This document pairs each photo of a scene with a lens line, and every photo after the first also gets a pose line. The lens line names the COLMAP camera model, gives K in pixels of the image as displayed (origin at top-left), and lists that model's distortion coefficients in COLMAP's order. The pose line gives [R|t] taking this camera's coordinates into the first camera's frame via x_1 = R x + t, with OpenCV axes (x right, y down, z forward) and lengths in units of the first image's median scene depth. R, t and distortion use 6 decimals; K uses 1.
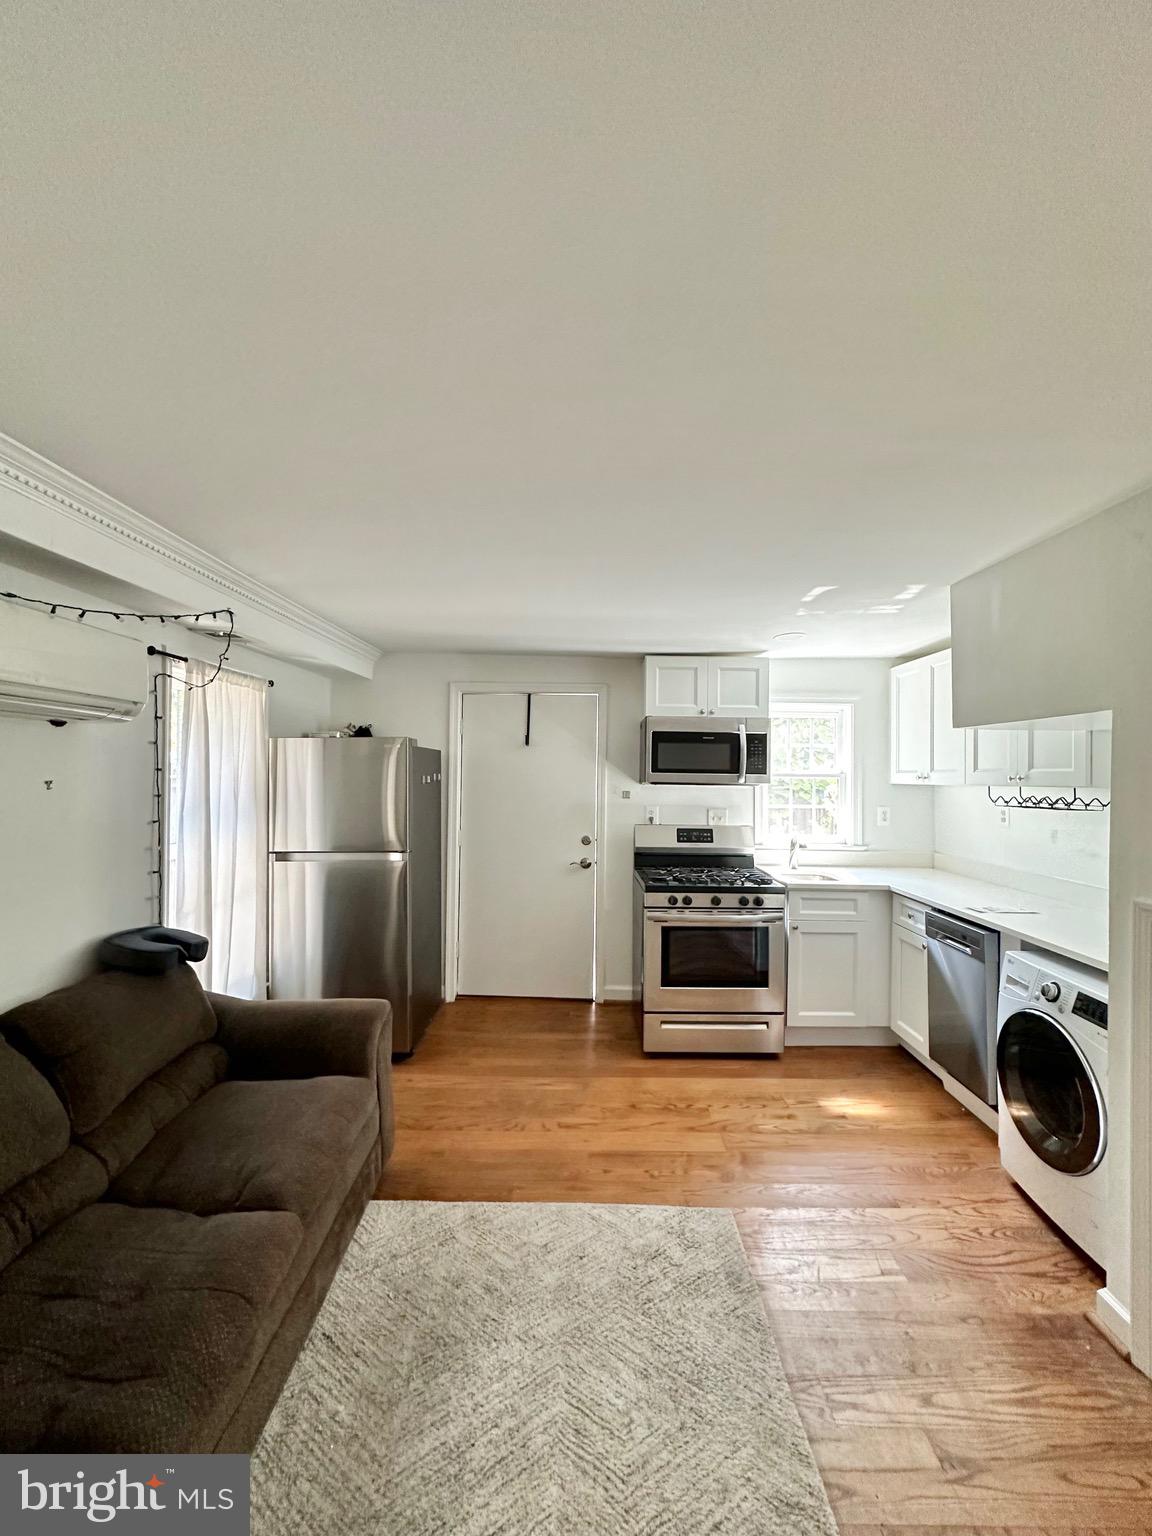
lens RADIAL K [[615.2, 0, 576.0], [0, 615.2, 768.0], [0, 0, 1]] dist [-0.003524, 0.000408]
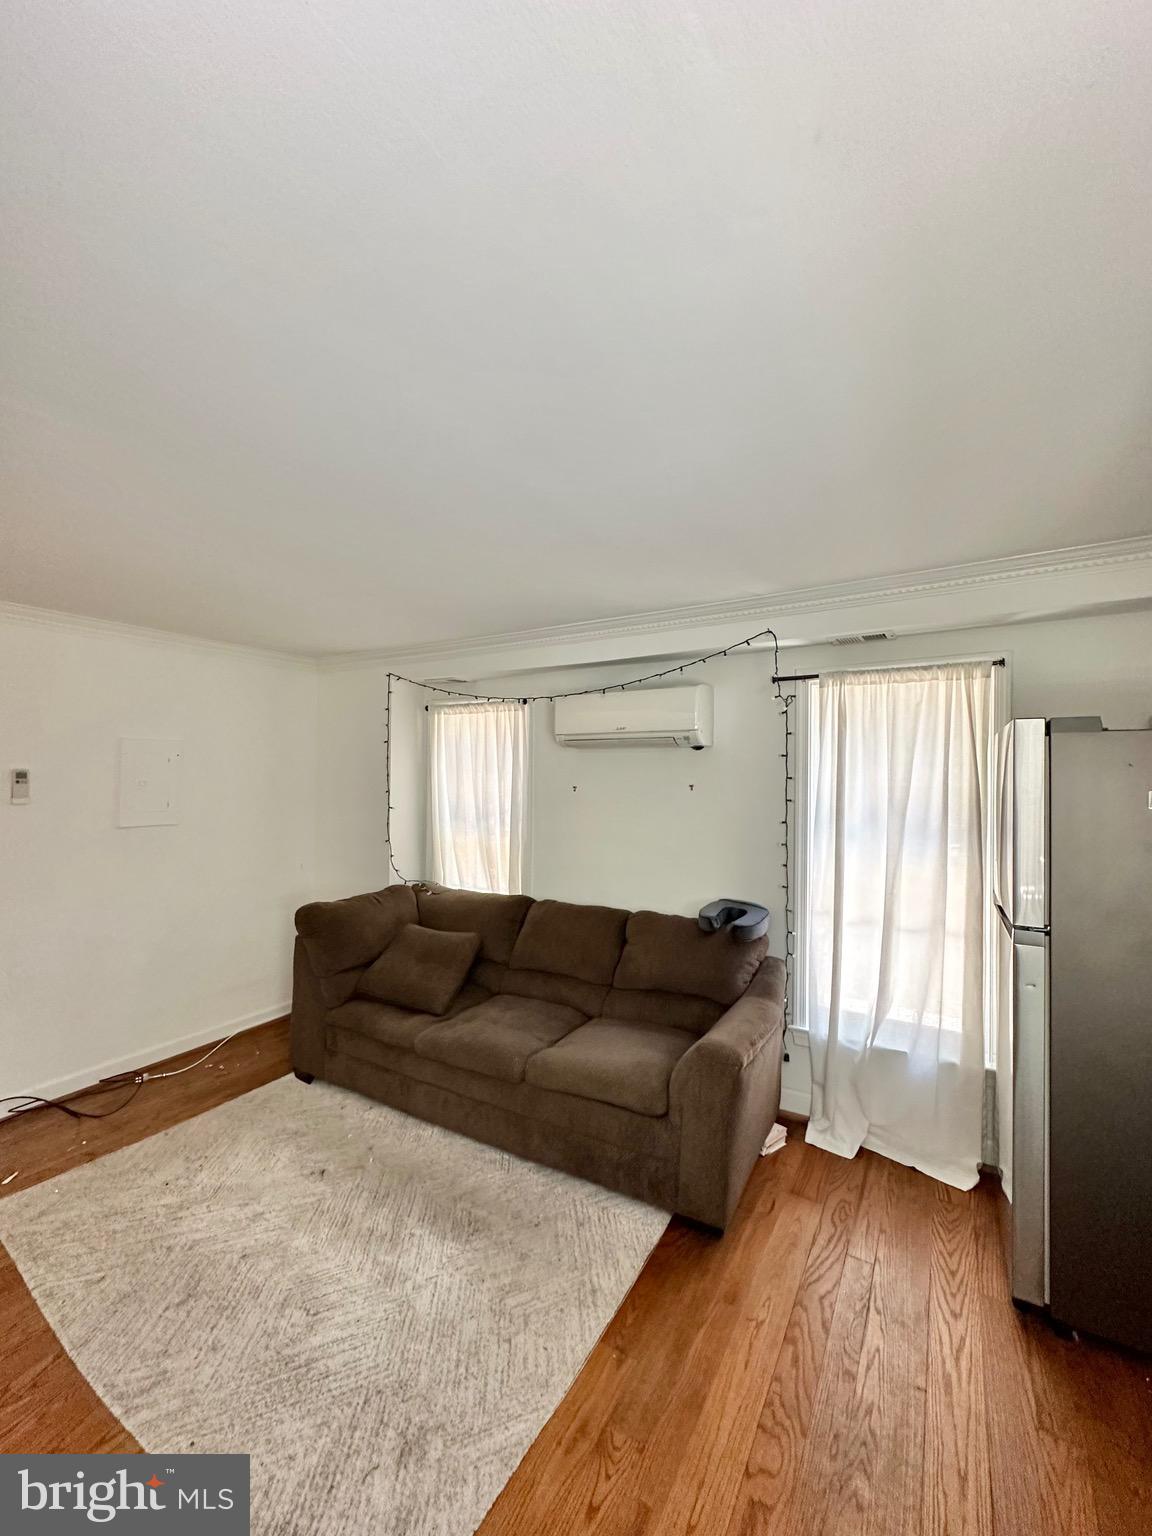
lens RADIAL K [[615.2, 0, 576.0], [0, 615.2, 768.0], [0, 0, 1]] dist [-0.003524, 0.000408]
pose [[-0.510119, -0.020736, -0.859854, 0.483952], [-0.003793, 0.999754, -0.021860, 0.008893], [0.860096, -0.007890, -0.510072, 1.142622]]
